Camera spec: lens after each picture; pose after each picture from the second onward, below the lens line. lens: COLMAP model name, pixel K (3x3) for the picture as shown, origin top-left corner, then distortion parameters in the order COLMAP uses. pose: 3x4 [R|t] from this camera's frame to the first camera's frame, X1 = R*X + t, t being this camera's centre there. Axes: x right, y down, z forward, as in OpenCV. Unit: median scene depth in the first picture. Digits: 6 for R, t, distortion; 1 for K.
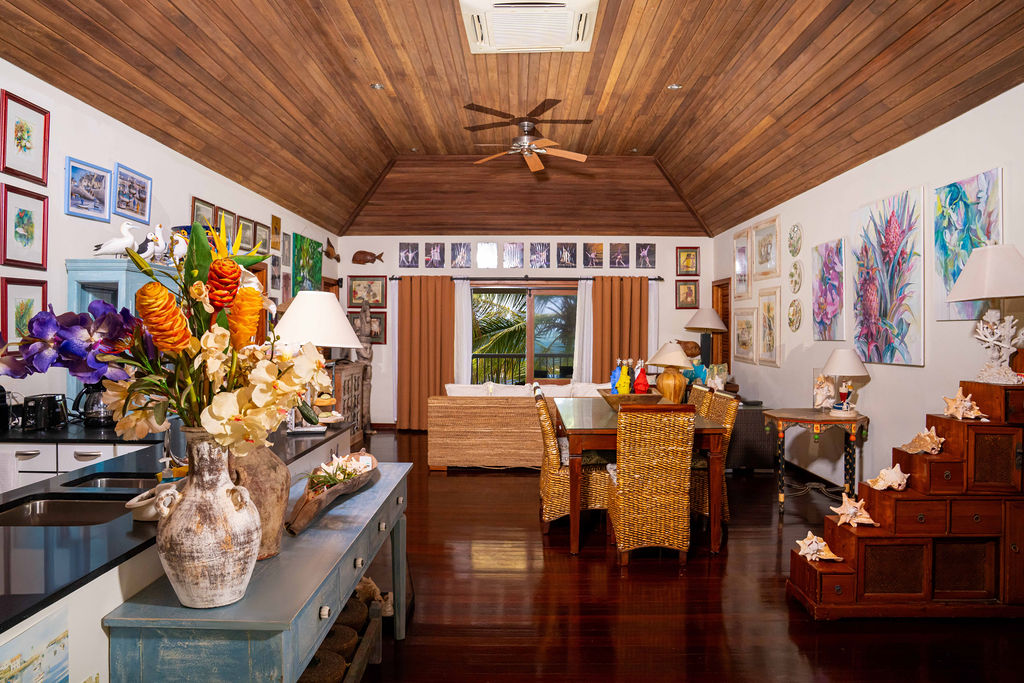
lens RADIAL K [[704.0, 0, 512.0], [0, 704.0, 341.5], [0, 0, 1]] dist [-0.132633, 0.094228]
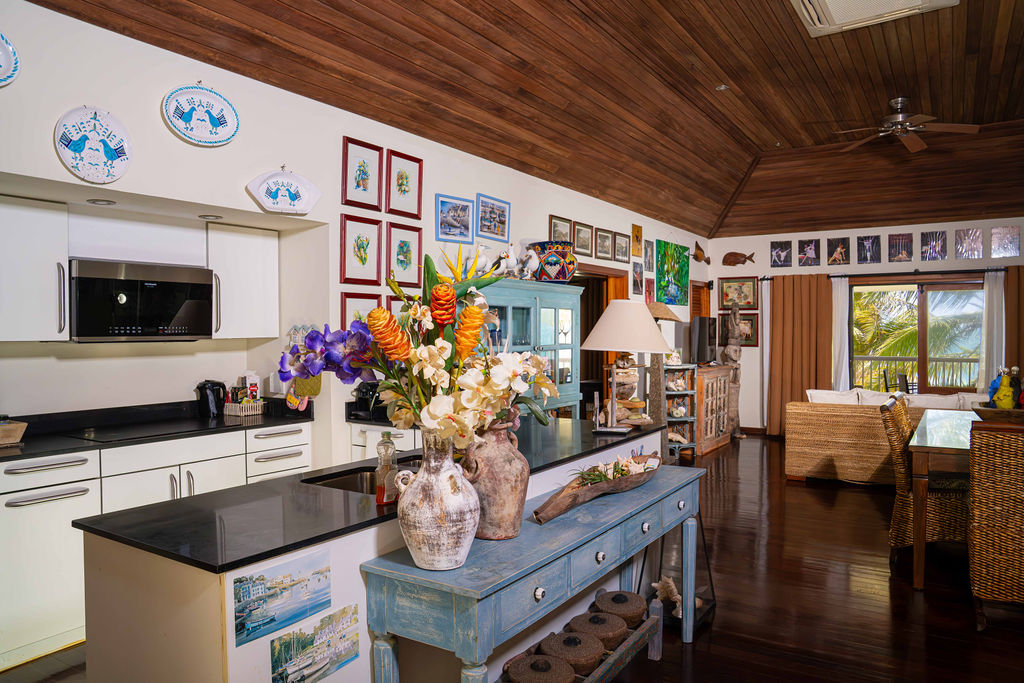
lens RADIAL K [[704.0, 0, 512.0], [0, 704.0, 341.5], [0, 0, 1]] dist [-0.132633, 0.094228]
pose [[0.844060, -0.000813, -0.536248, 0.100998], [0.000343, 0.999999, -0.000976, -0.005274], [0.536249, 0.000640, 0.844060, 0.006948]]
